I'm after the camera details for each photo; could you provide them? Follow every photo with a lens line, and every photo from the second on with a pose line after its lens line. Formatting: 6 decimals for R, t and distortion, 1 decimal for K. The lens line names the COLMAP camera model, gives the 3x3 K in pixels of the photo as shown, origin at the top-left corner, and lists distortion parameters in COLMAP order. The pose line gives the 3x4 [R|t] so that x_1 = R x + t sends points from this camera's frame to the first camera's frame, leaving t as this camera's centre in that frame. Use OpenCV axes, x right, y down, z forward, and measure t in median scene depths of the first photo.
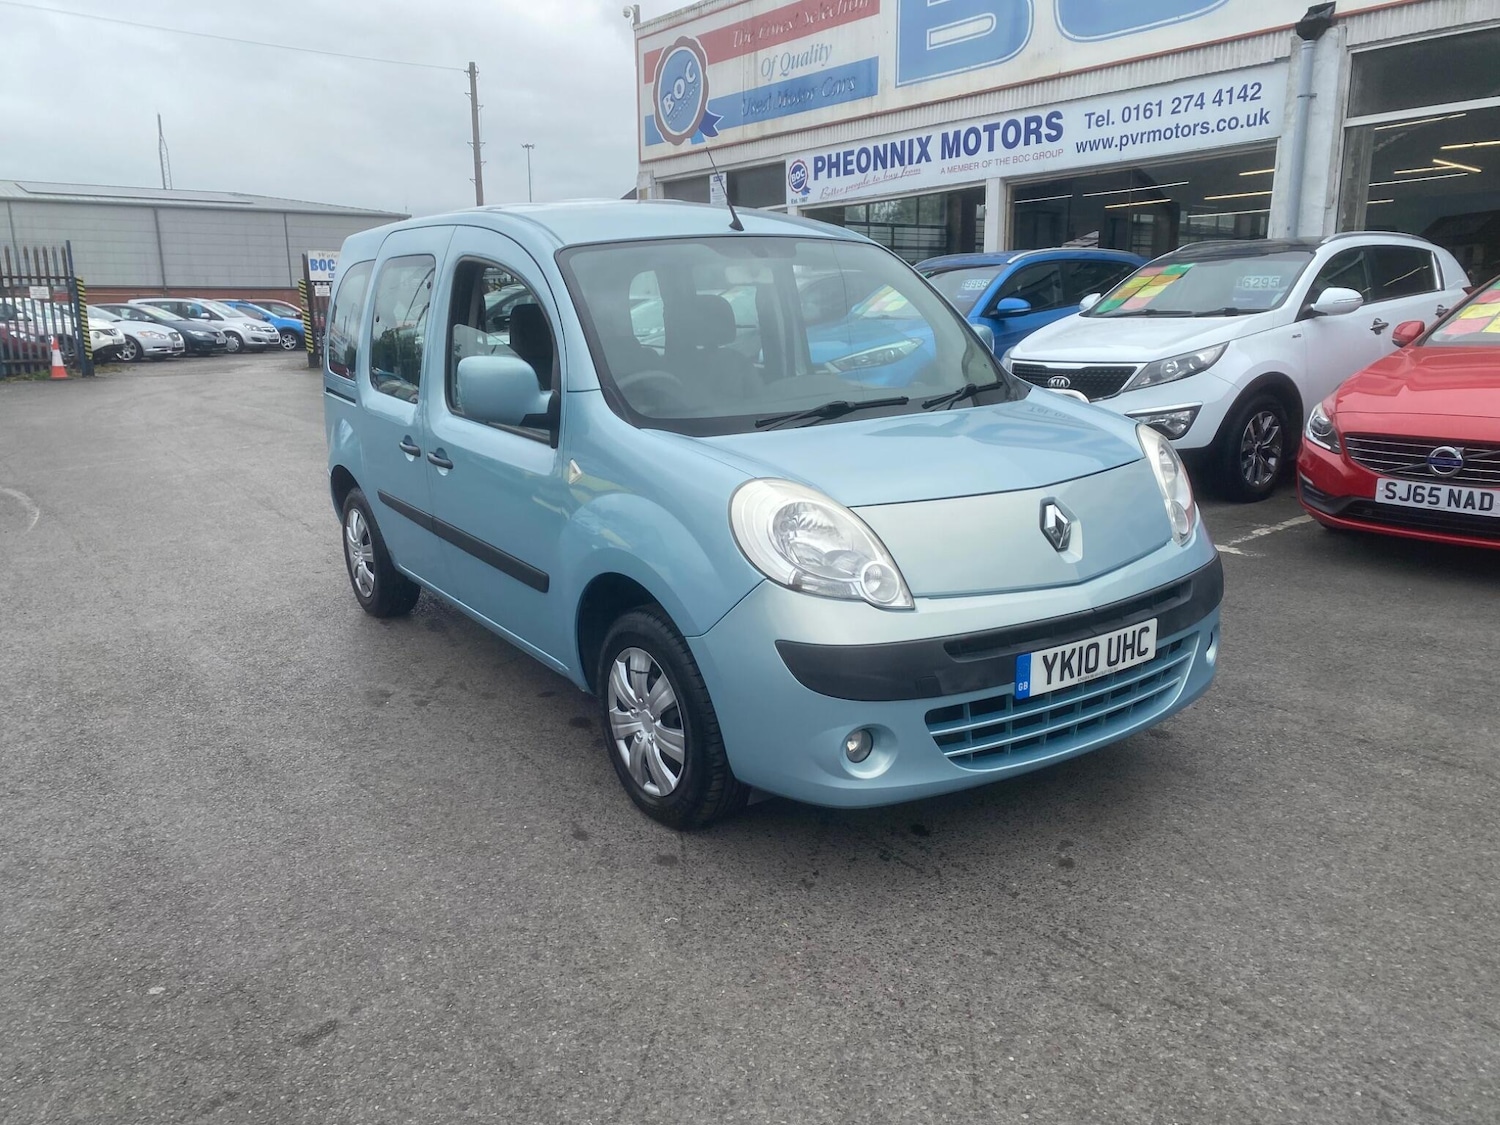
lens RADIAL K [[1144.7, 0, 738.2], [0, 1144.7, 575.7], [0, 0, 1]] dist [0.023696, -0.018653]
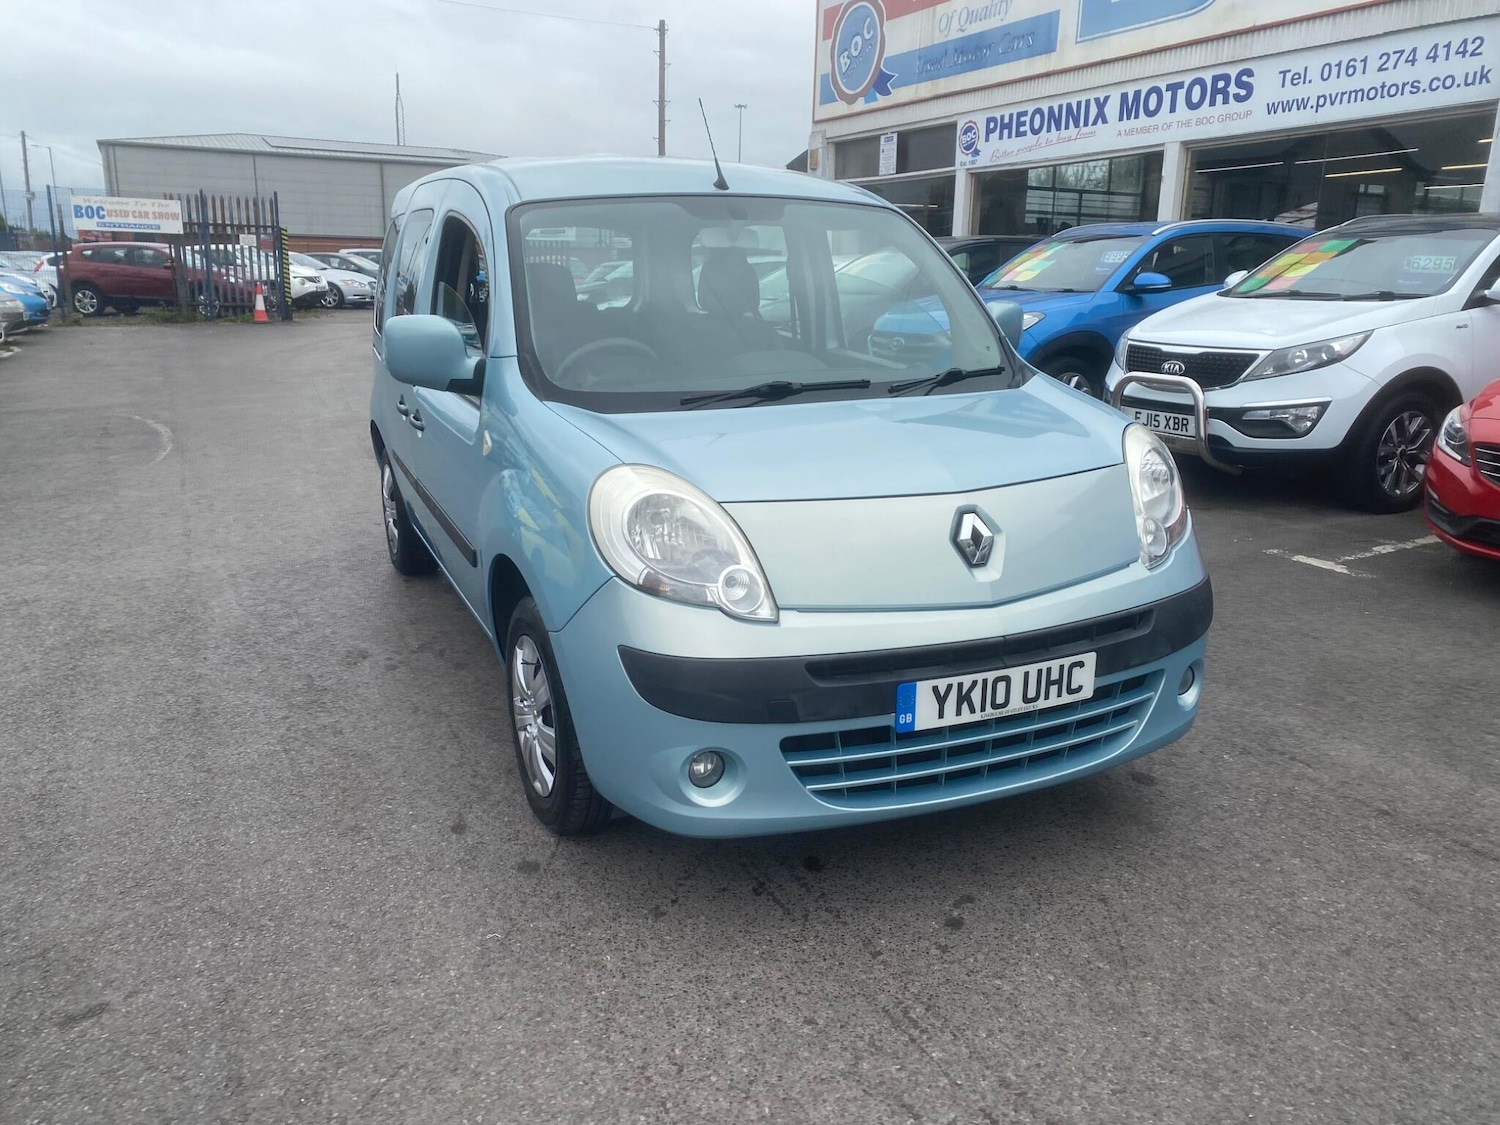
lens RADIAL K [[1144.7, 0, 735.9], [0, 1144.7, 565.9], [0, 0, 1]] dist [0.023696, -0.018653]
pose [[0.984256, 0.072023, -0.161409, 0.139724], [-0.068445, 0.997272, 0.027625, -0.019526], [0.162958, -0.016142, 0.986501, 0.065332]]
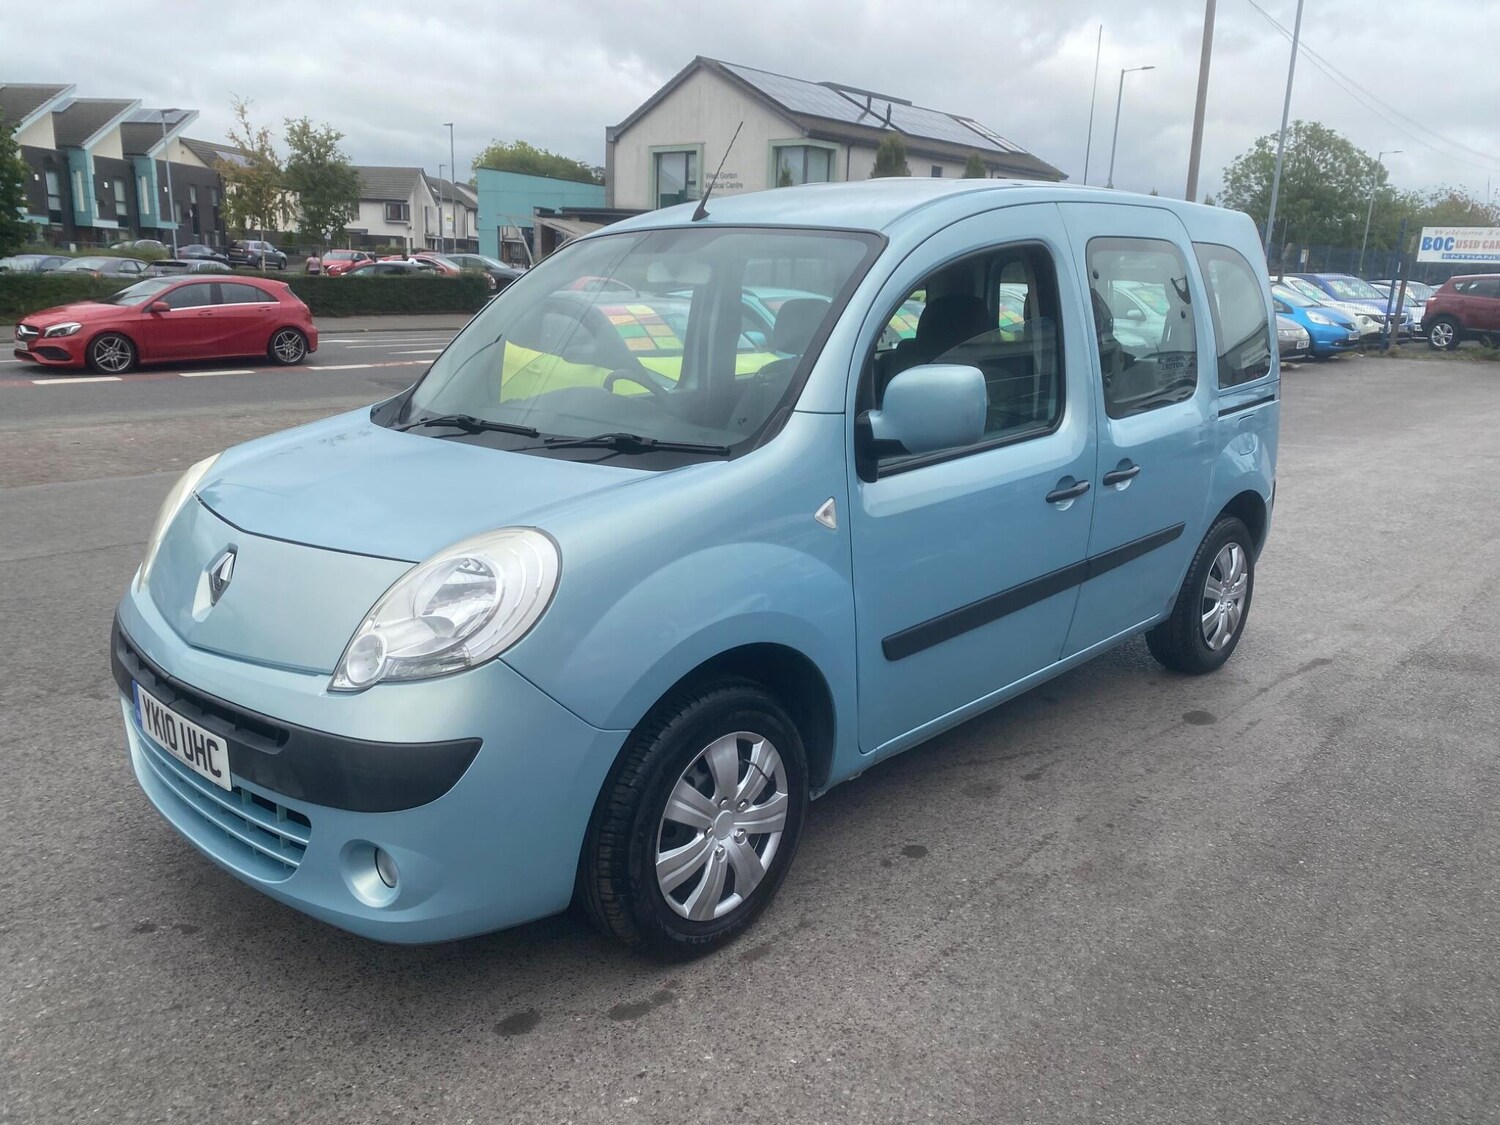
lens RADIAL K [[1144.7, 0, 746.4], [0, 1144.7, 554.6], [0, 0, 1]] dist [0.023696, -0.018653]
pose [[0.211466, 0.254179, -0.943756, 0.669740], [-0.248843, 0.947774, 0.199503, -0.188386], [0.945177, 0.192659, 0.263673, 0.660351]]
